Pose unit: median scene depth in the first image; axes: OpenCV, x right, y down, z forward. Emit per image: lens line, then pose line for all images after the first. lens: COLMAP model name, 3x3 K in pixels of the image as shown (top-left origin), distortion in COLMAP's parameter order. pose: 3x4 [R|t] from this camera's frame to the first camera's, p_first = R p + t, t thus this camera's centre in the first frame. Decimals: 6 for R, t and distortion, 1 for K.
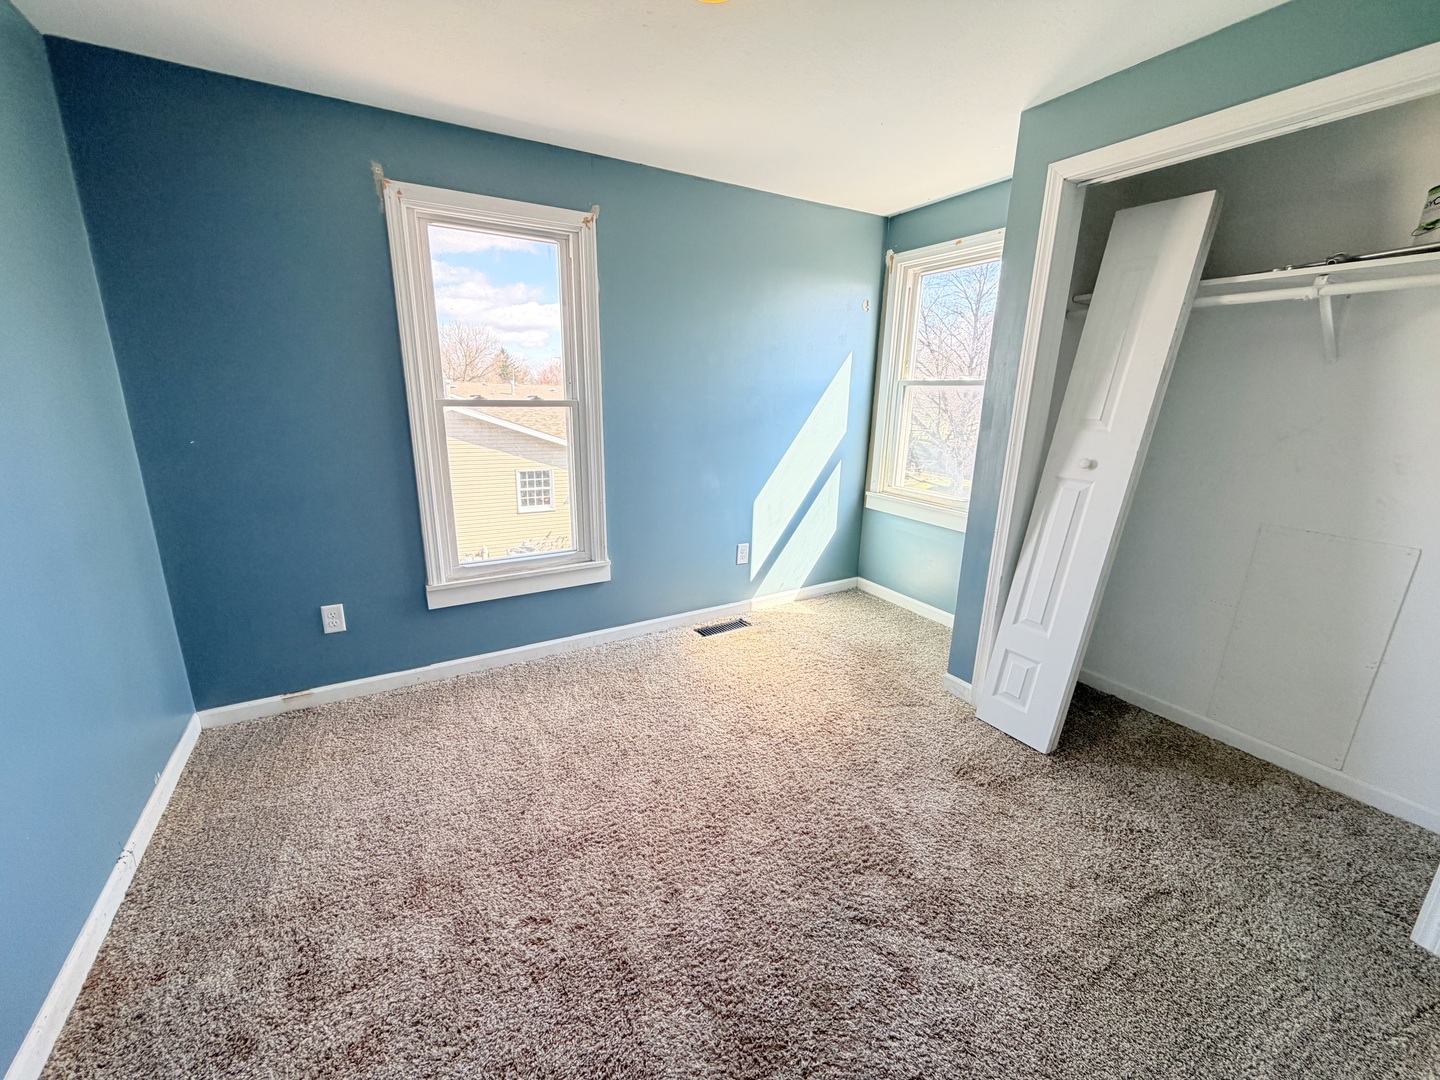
lens RADIAL K [[573.7, 0, 716.8], [0, 573.7, 541.7], [0, 0, 1]] dist [0.003717, -0.000776]
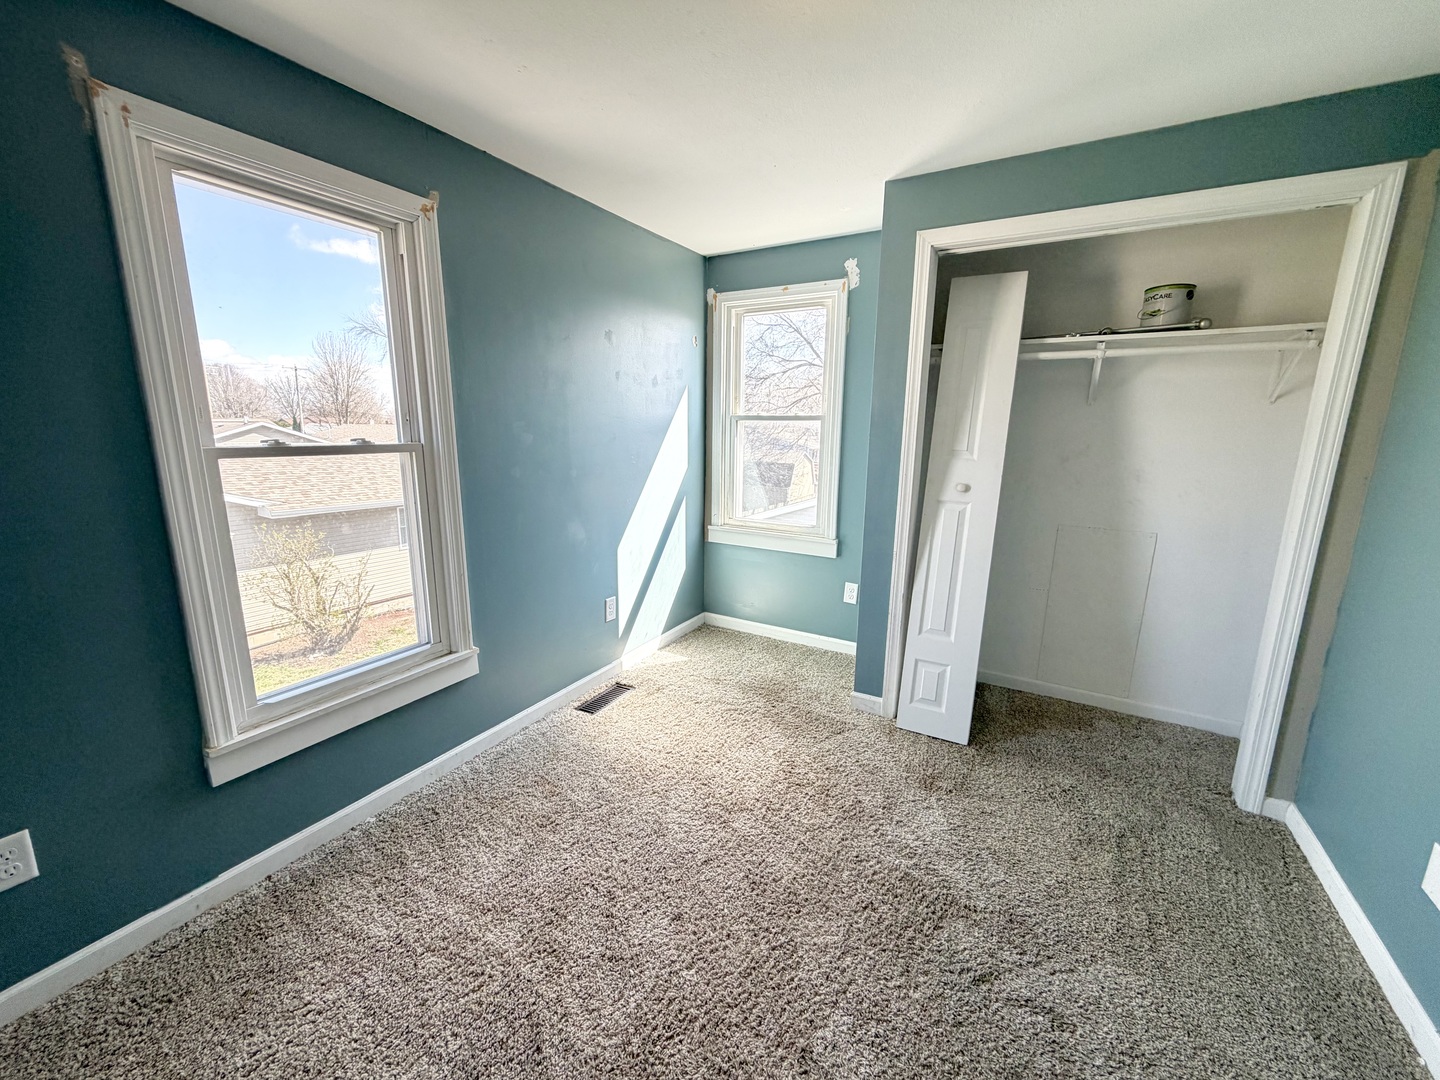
lens RADIAL K [[573.7, 0, 719.7], [0, 573.7, 541.8], [0, 0, 1]] dist [0.003717, -0.000776]
pose [[0.869295, -0.107395, 0.482485, -0.321113], [0.131554, 0.991173, -0.016398, -0.064852], [-0.476465, 0.077727, 0.875751, 0.197887]]
